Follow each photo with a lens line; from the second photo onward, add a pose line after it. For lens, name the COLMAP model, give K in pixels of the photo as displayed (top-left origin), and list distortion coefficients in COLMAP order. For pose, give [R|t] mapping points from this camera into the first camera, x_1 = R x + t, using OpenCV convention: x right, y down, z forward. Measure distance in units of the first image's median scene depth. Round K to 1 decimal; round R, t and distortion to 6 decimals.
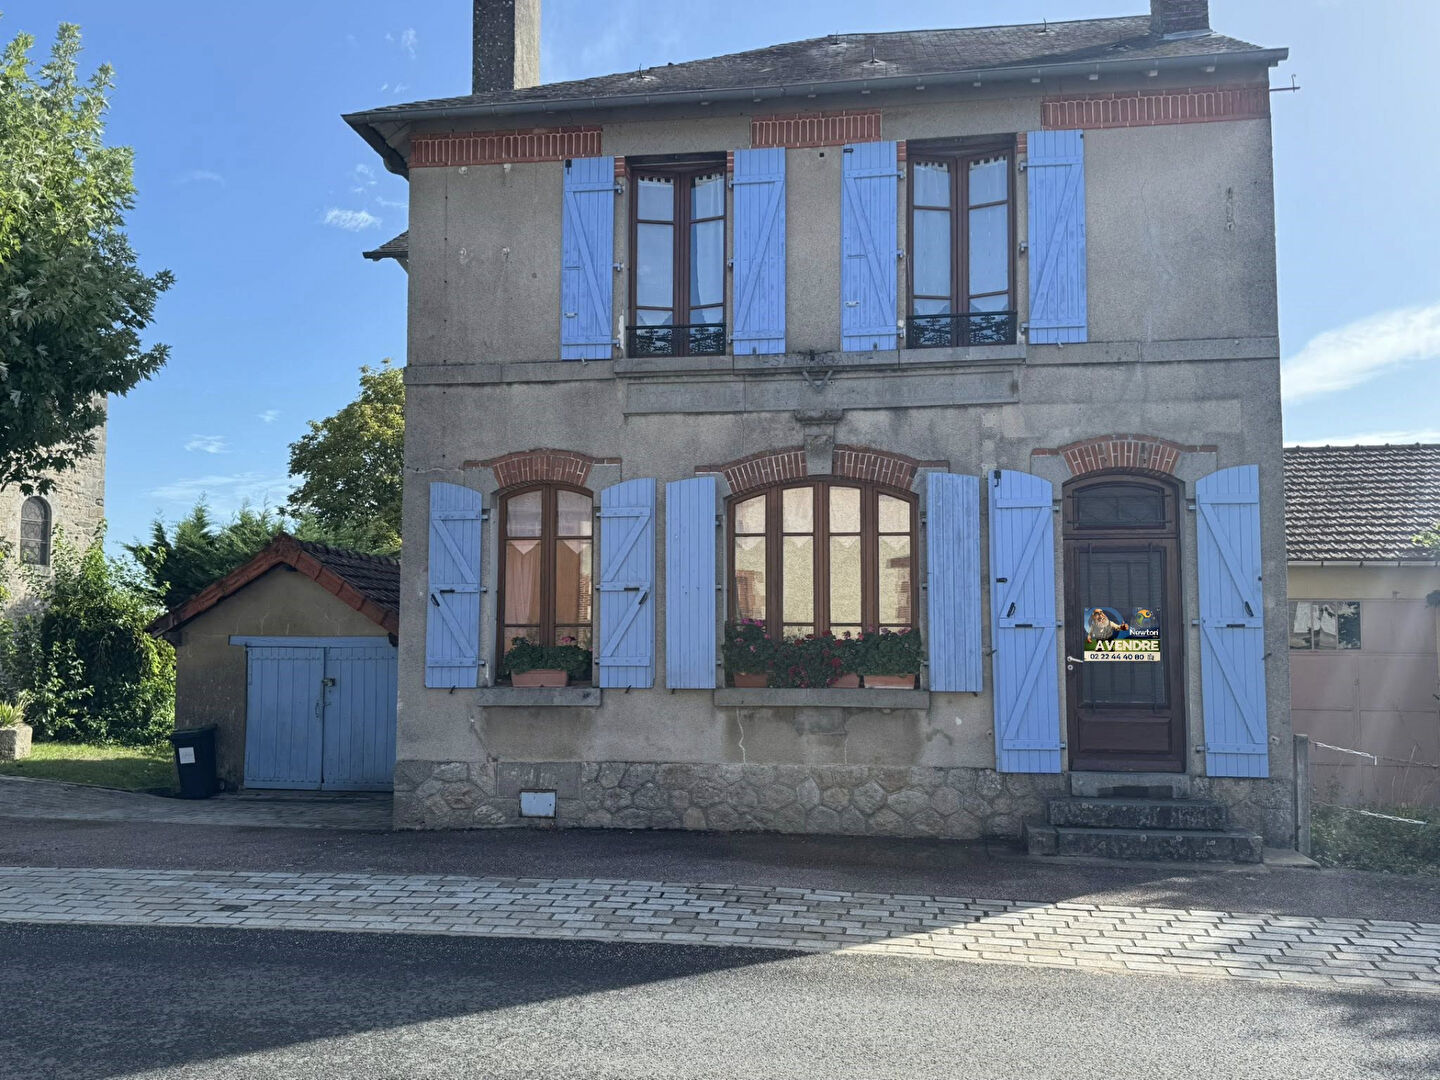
lens RADIAL K [[1073.6, 0, 745.3], [0, 1073.6, 539.9], [0, 0, 1]] dist [0.100539, -0.003605]
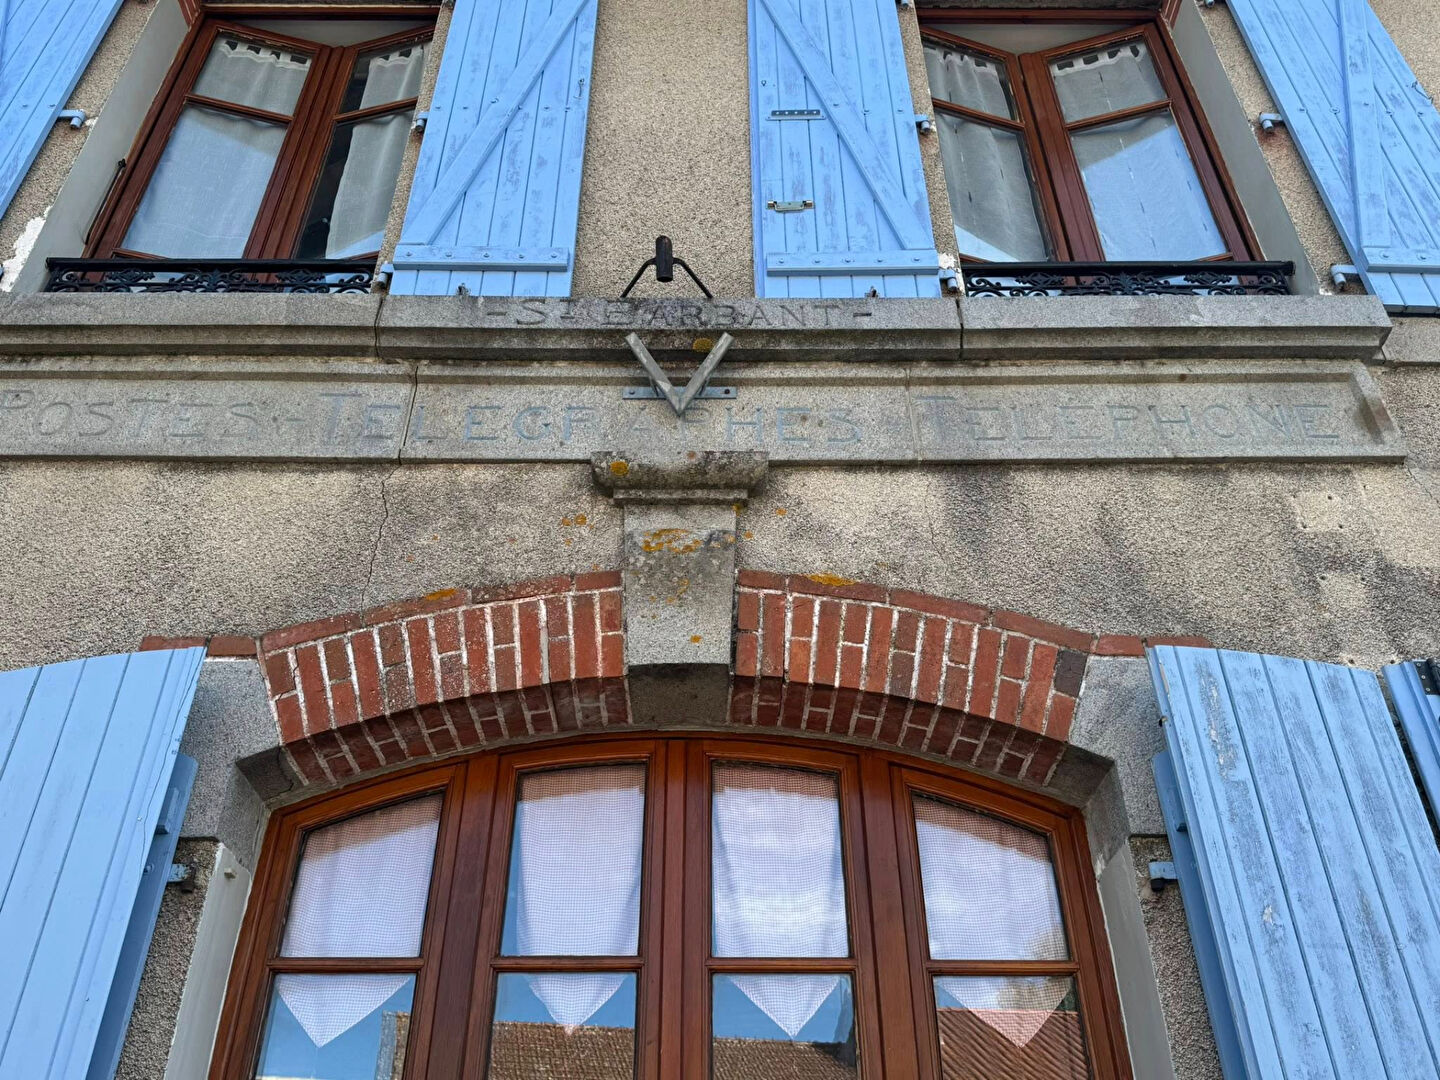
lens RADIAL K [[1276.1, 0, 722.9], [0, 1276.1, 497.6], [0, 0, 1]] dist [0.147694, -0.300688]
pose [[0.992126, 0.071872, 0.102571, 0.046851], [-0.003036, 0.832520, -0.553987, 0.062192], [-0.125208, 0.549314, 0.826182, 0.739166]]
